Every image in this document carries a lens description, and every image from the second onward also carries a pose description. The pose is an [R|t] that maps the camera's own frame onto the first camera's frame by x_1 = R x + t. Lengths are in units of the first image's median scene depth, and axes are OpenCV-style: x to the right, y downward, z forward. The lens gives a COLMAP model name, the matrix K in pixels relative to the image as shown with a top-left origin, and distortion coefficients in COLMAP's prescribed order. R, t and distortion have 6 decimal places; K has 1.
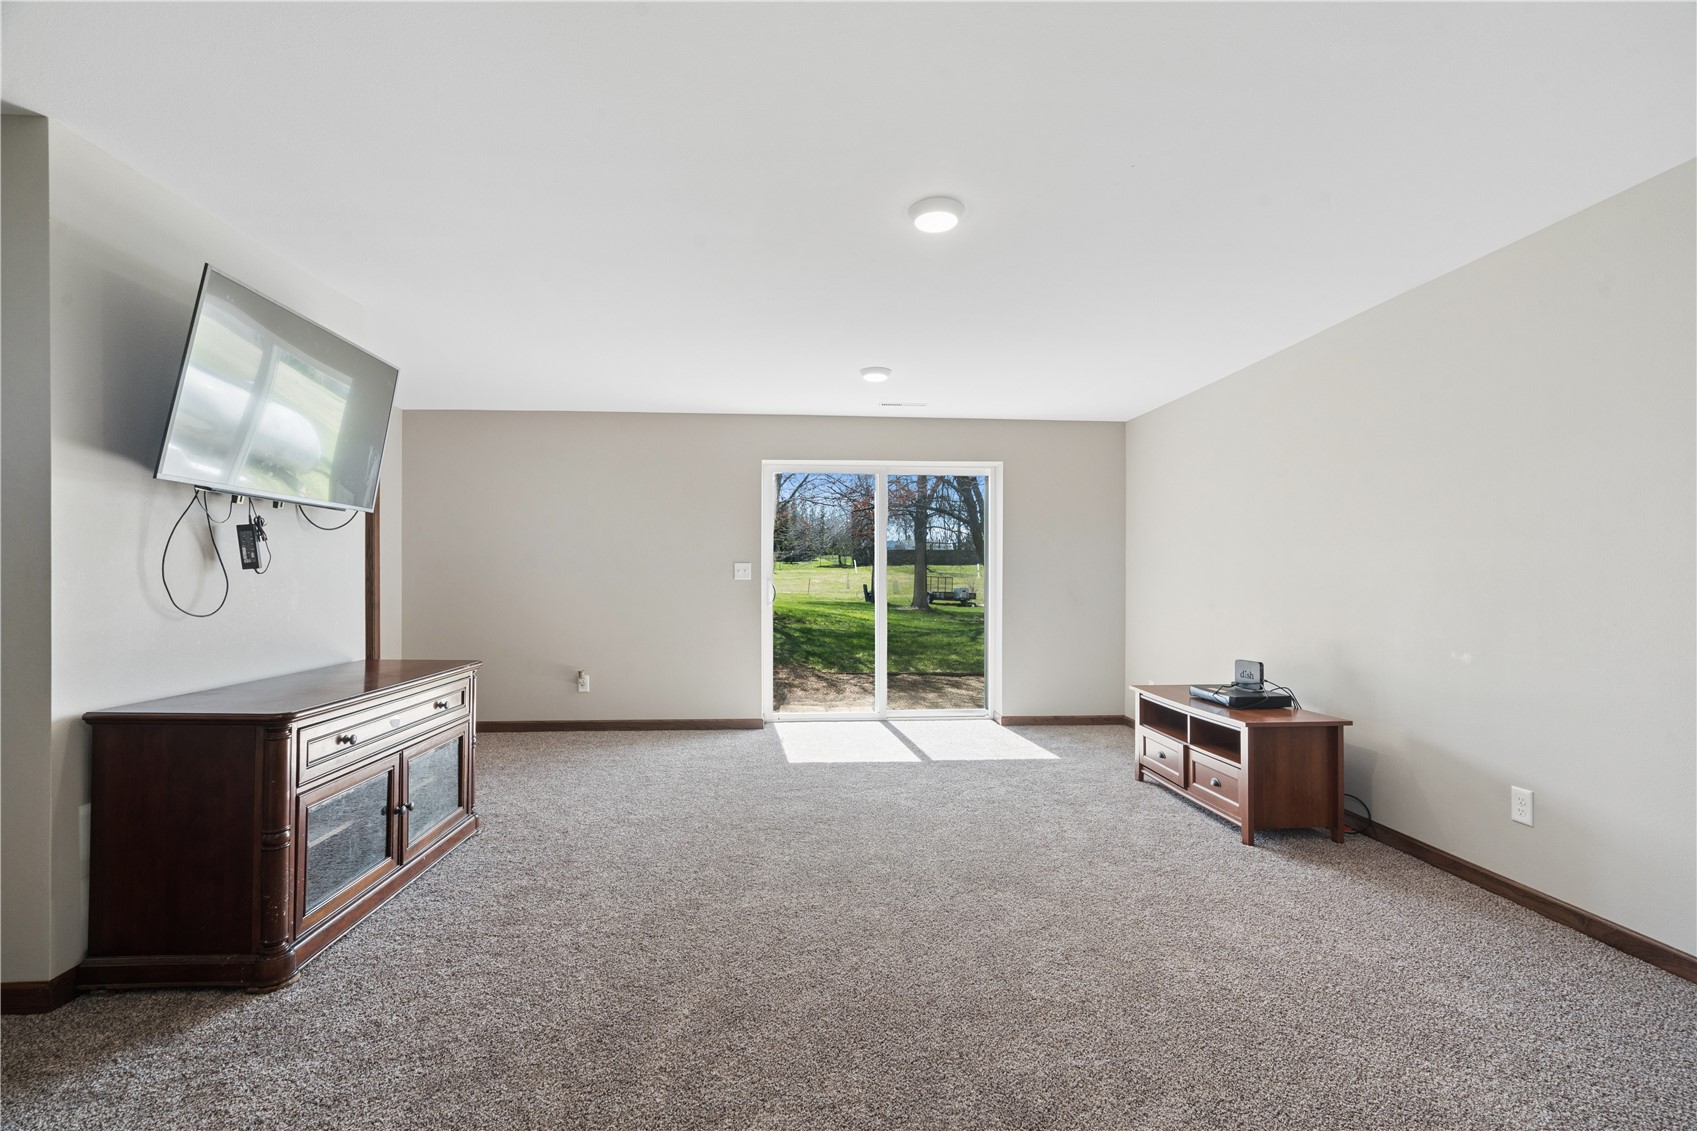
lens RADIAL K [[769.5, 0, 850.7], [0, 769.5, 571.0], [0, 0, 1]] dist [-0.009283, 0.004649]
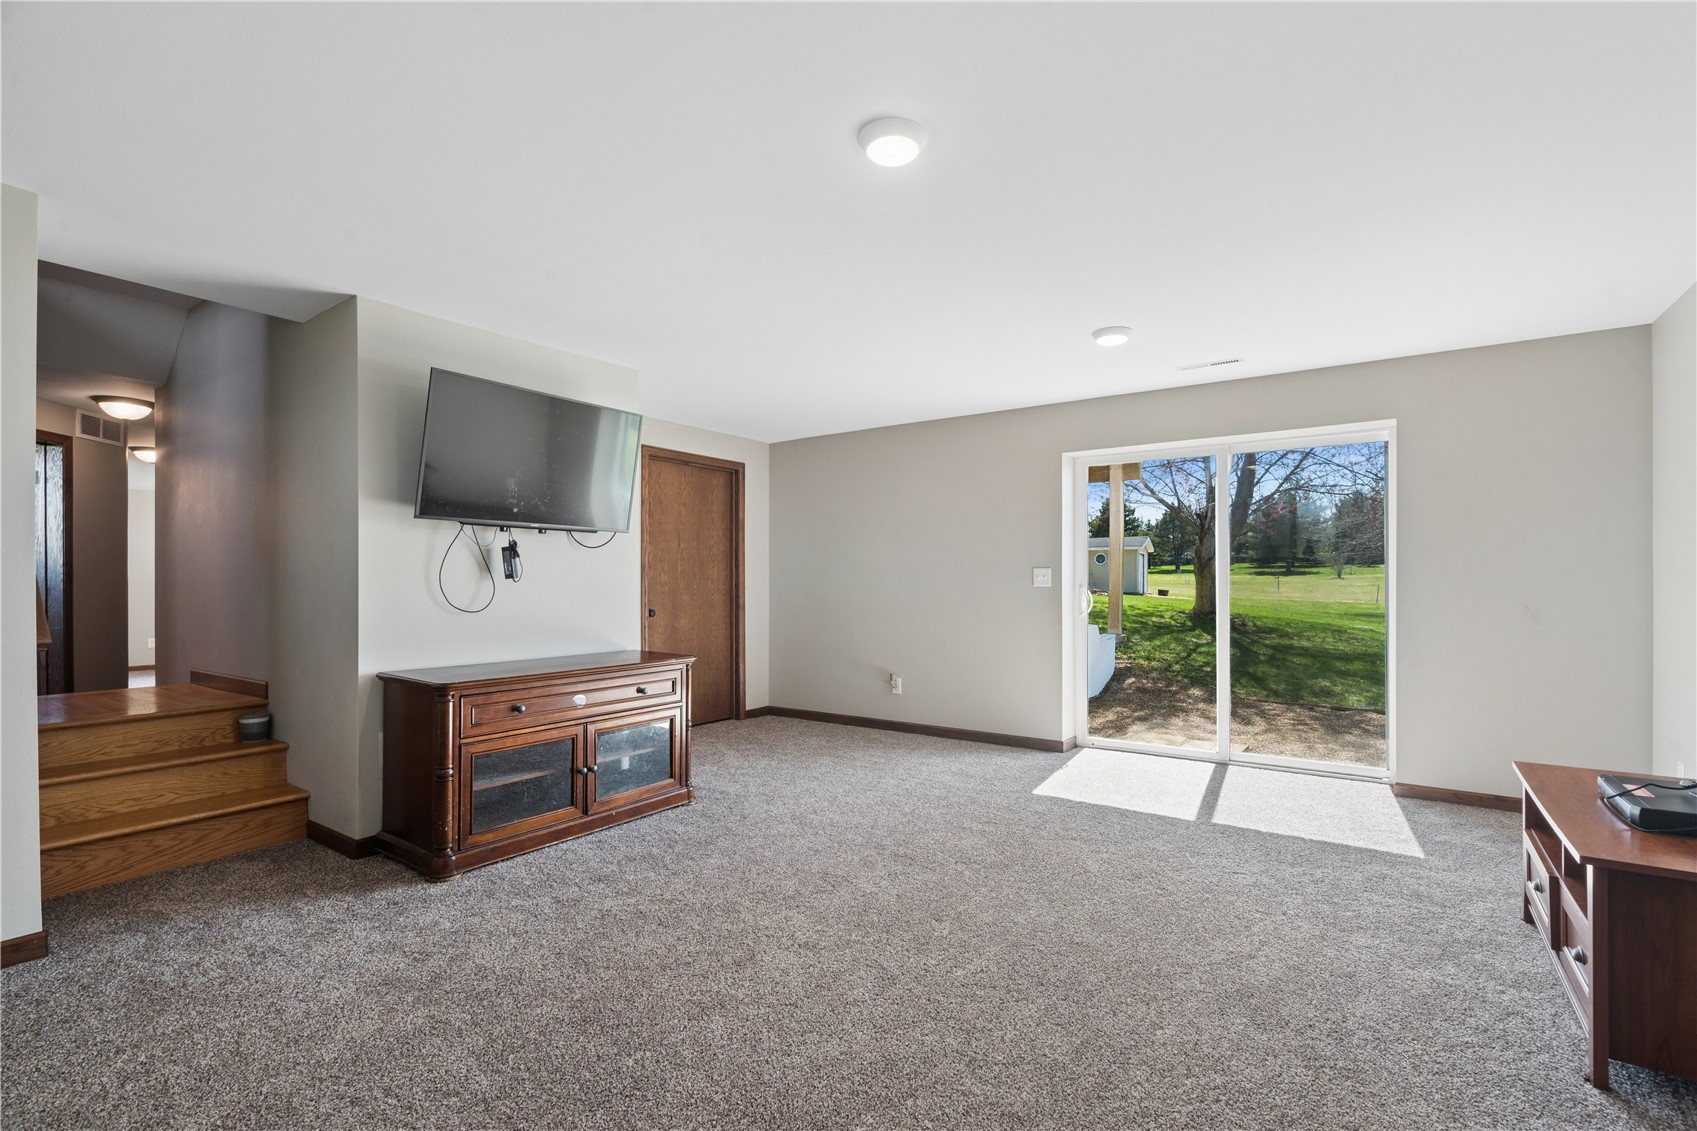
lens RADIAL K [[769.5, 0, 849.7], [0, 769.5, 575.6], [0, 0, 1]] dist [-0.009283, 0.004649]
pose [[0.771741, -0.007590, -0.635891, 0.465014], [0.006380, 0.999971, -0.004193, 0.001505], [0.635904, -0.000821, 0.771767, 0.263935]]
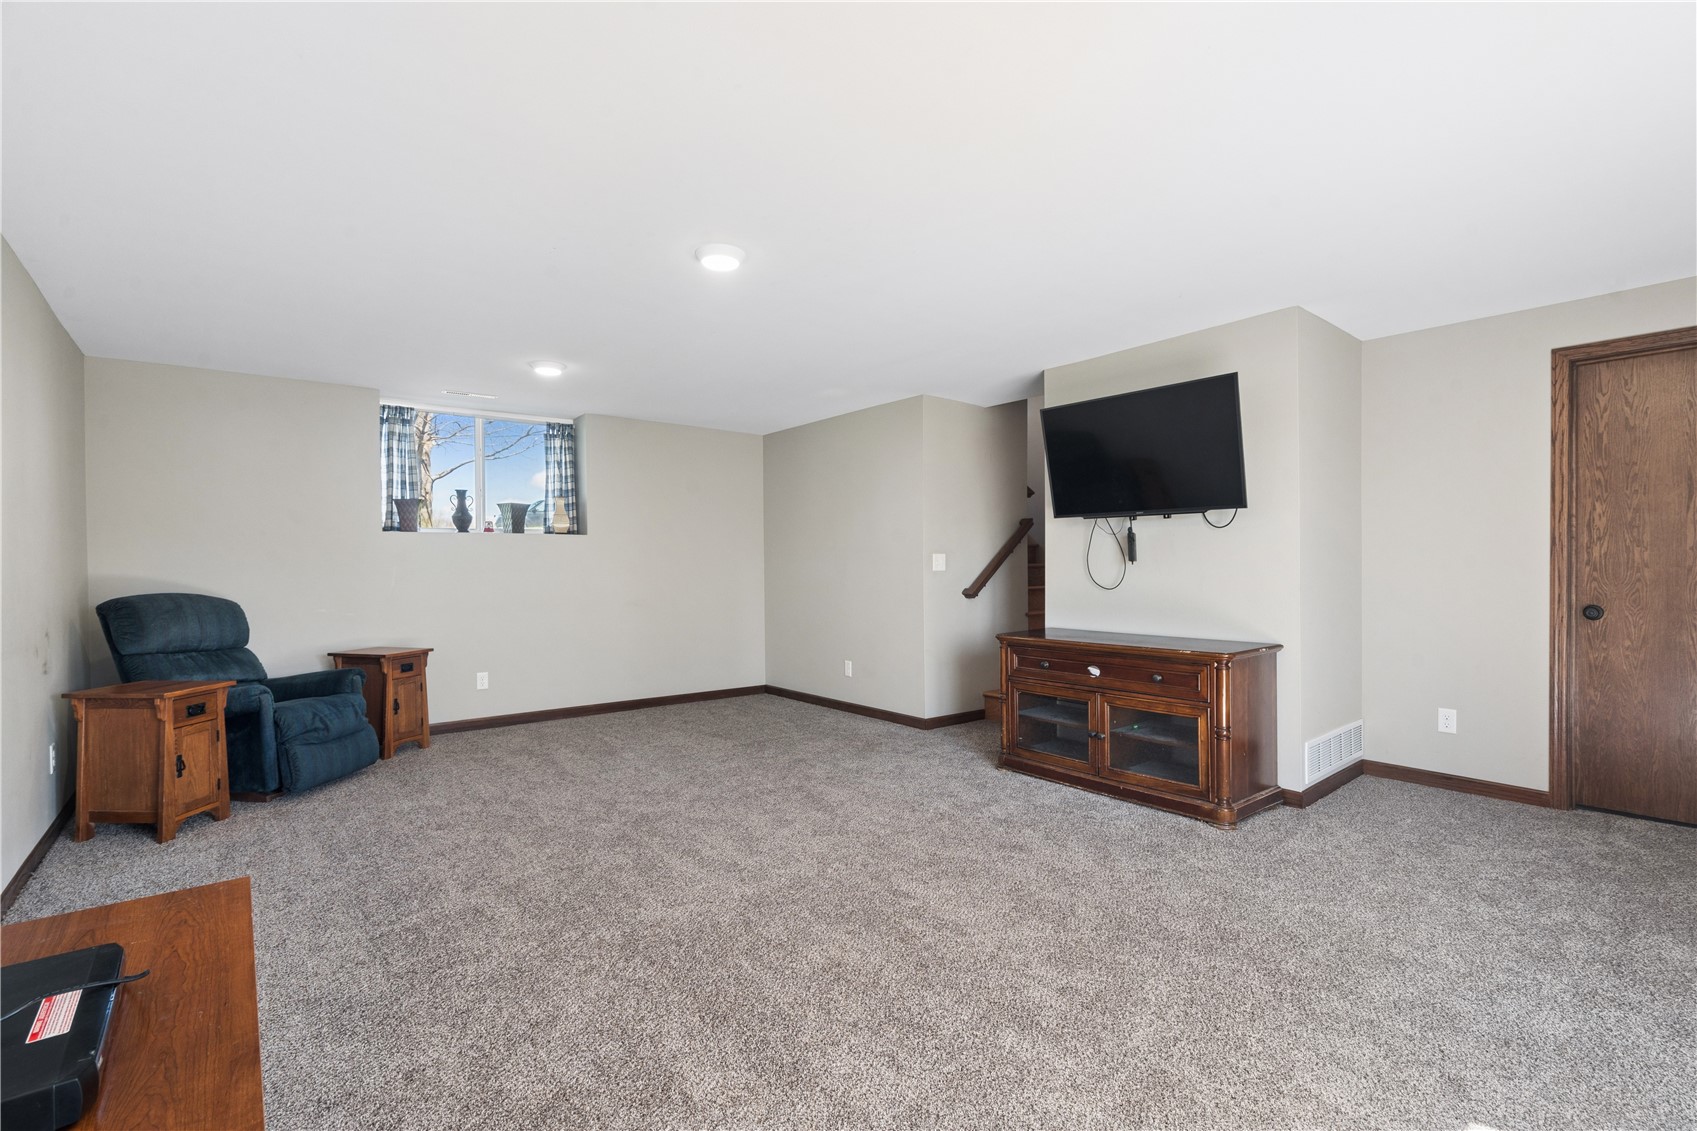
lens RADIAL K [[769.5, 0, 848.2], [0, 769.5, 567.2], [0, 0, 1]] dist [-0.009283, 0.004649]
pose [[-0.828241, 0.003879, -0.560358, 0.483322], [0.008380, 0.999950, -0.005463, 0.008799], [0.560309, -0.009221, -0.828232, 1.628512]]
